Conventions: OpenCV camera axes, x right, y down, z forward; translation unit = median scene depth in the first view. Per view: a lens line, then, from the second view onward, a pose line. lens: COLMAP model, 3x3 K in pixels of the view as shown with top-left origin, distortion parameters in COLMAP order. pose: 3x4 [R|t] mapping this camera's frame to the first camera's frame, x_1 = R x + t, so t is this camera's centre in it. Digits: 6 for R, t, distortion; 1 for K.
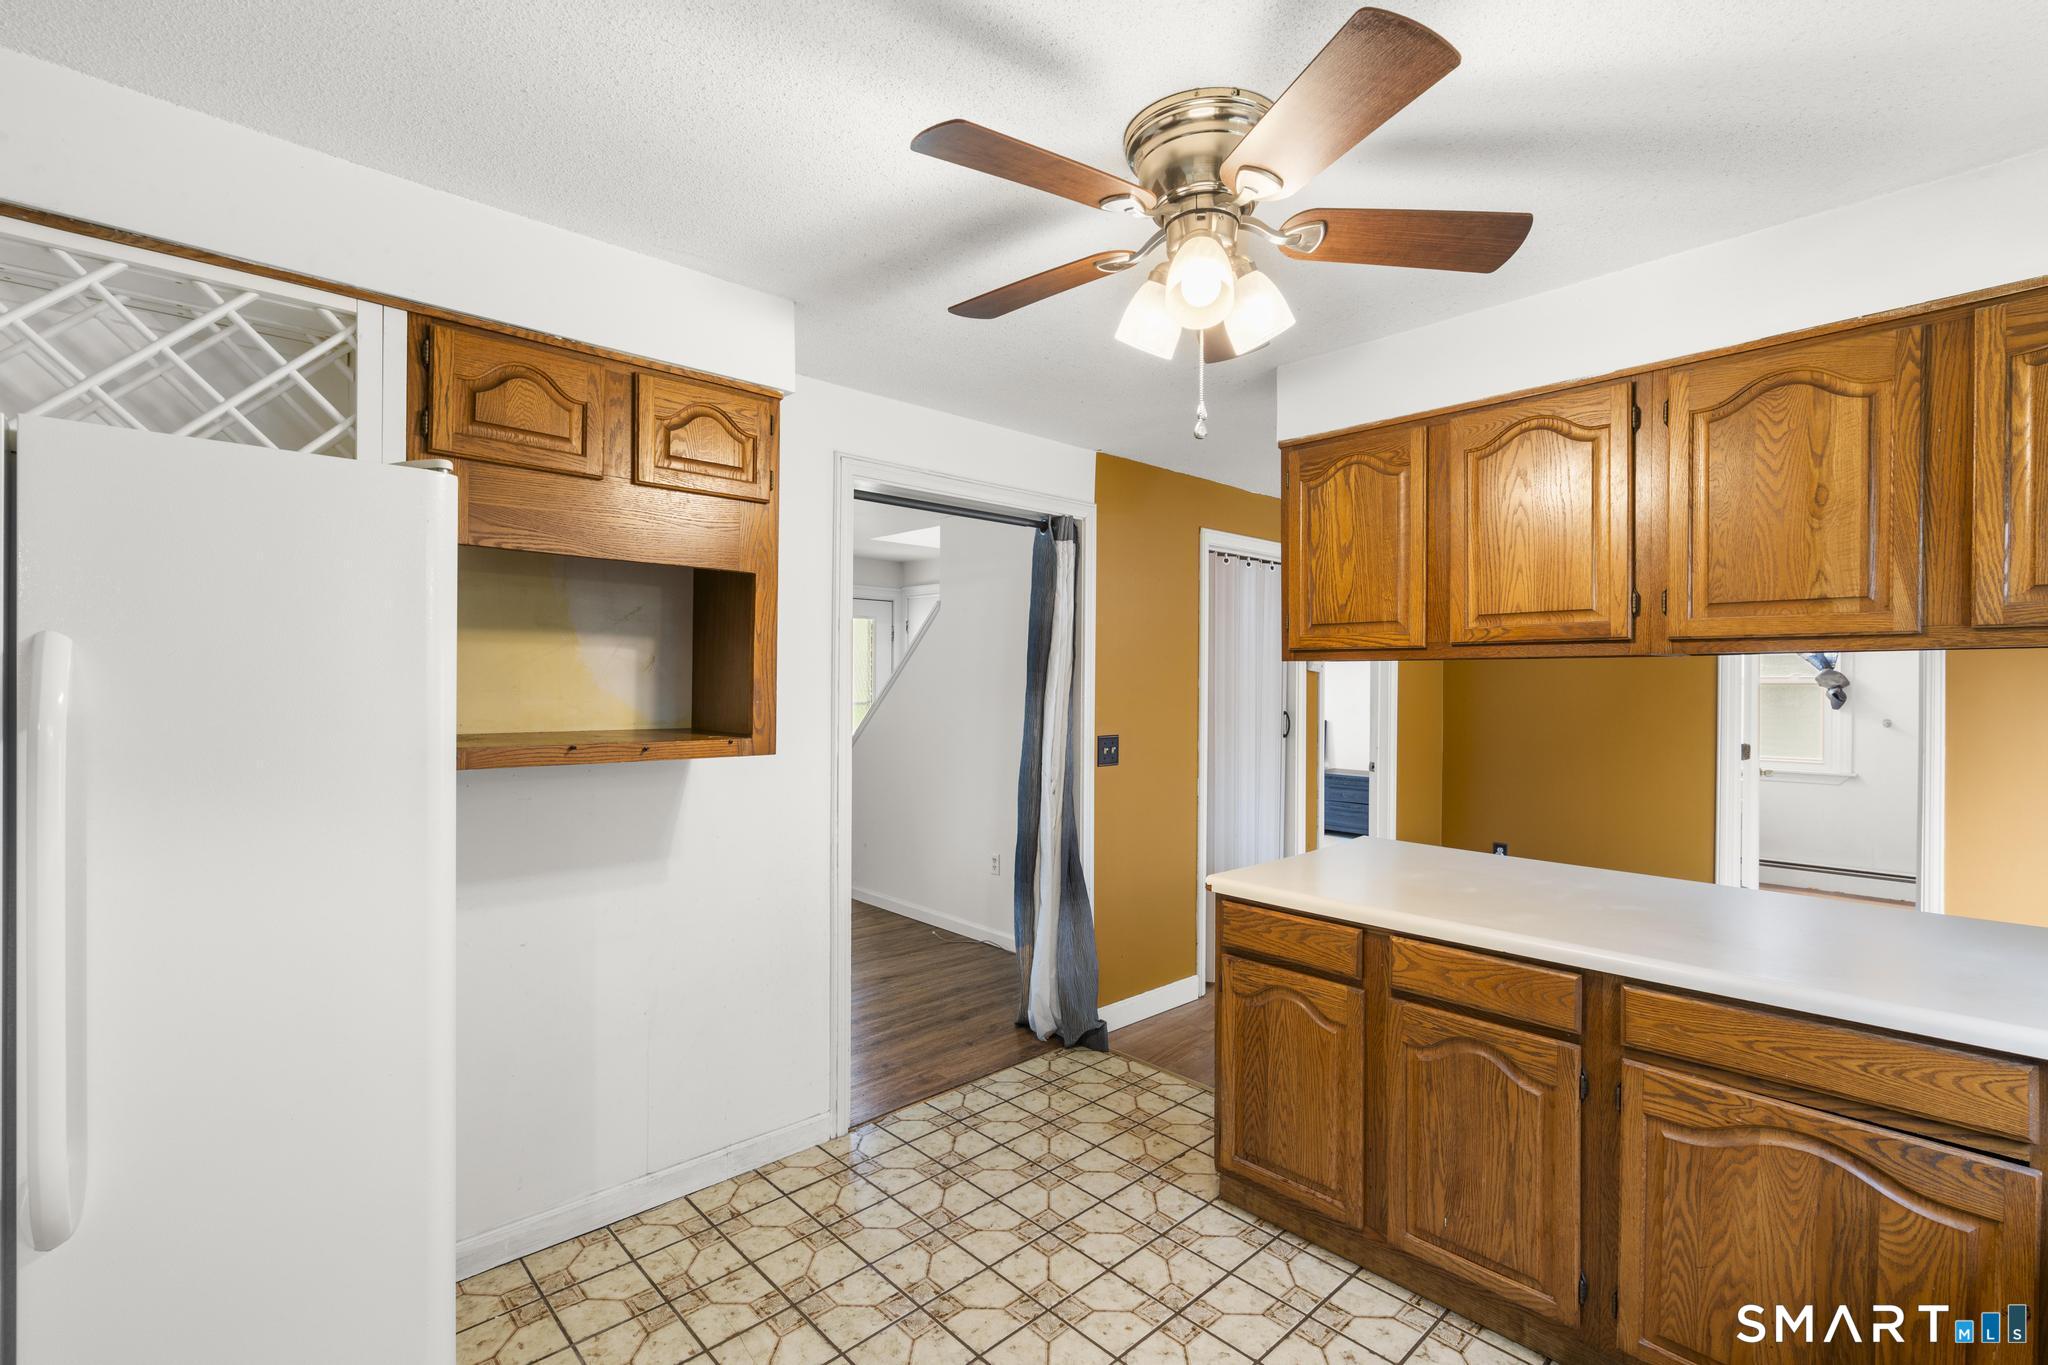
lens RADIAL K [[918.5, 0, 1021.7], [0, 918.5, 686.5], [0, 0, 1]] dist [-0.006216, 0.002755]
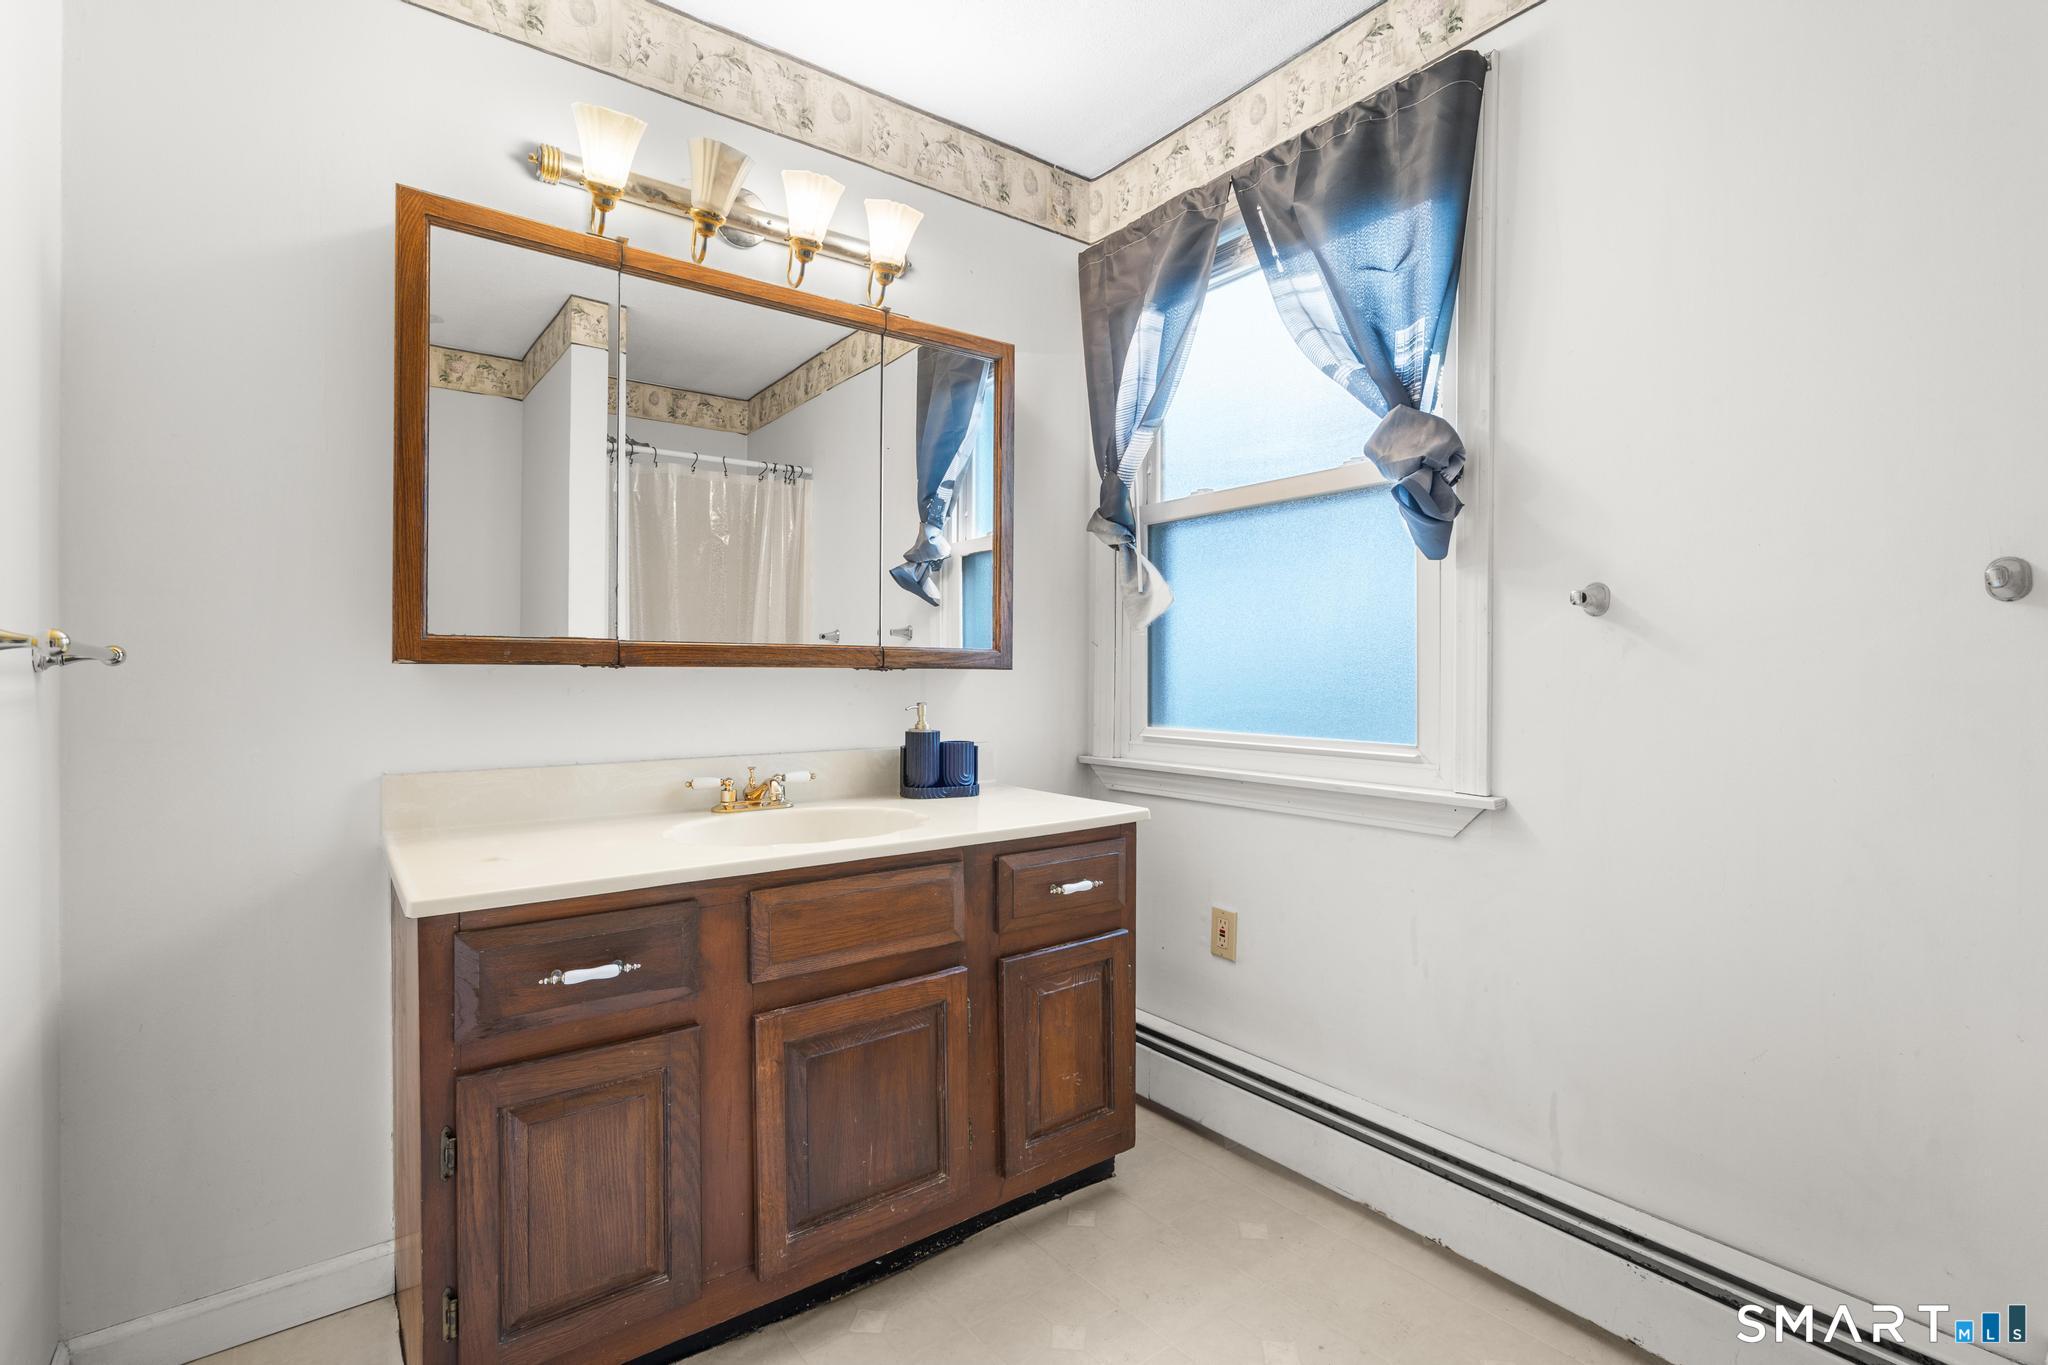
lens RADIAL K [[918.5, 0, 1028.8], [0, 918.5, 671.2], [0, 0, 1]] dist [-0.006216, 0.002755]
pose [[0.995542, -0.000332, -0.094323, 2.224188], [0.000662, 0.999994, 0.003467, 0.160426], [0.094321, -0.003514, 0.995536, 2.012630]]
